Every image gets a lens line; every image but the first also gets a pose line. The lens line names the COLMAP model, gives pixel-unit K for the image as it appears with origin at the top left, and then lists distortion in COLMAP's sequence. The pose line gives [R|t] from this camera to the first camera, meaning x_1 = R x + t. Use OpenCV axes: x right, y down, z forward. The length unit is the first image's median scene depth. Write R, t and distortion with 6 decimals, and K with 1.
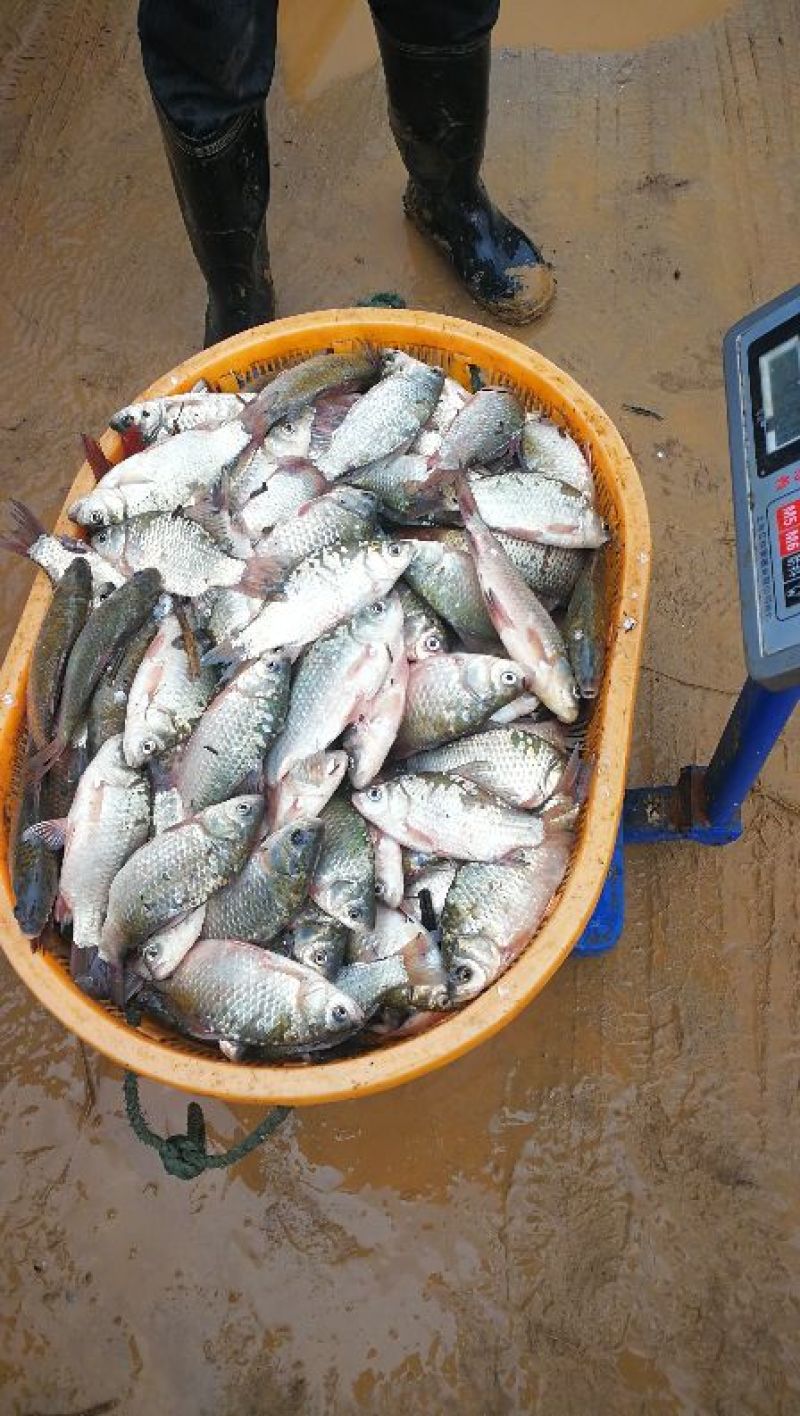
lens RADIAL K [[1131.6, 0, 400.0], [0, 1131.6, 708.0], [0, 0, 1]] dist [0.010137, -0.001130]
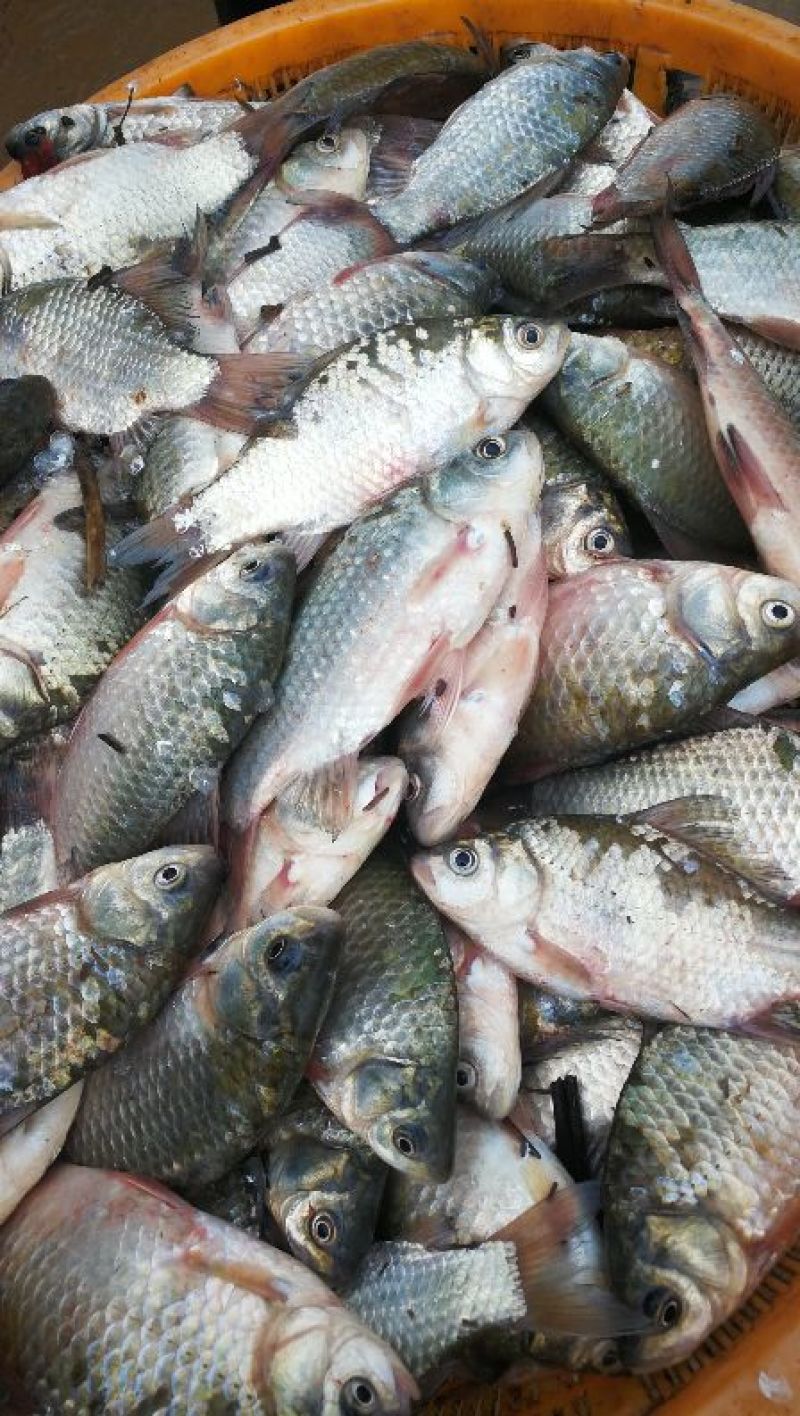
lens RADIAL K [[1131.6, 0, 400.0], [0, 1131.6, 708.0], [0, 0, 1]] dist [0.010137, -0.001130]
pose [[0.996618, 0.044561, -0.069038, -0.019242], [-0.045861, 0.998797, -0.017372, 0.025422], [0.068181, 0.020479, 0.997463, 0.548554]]
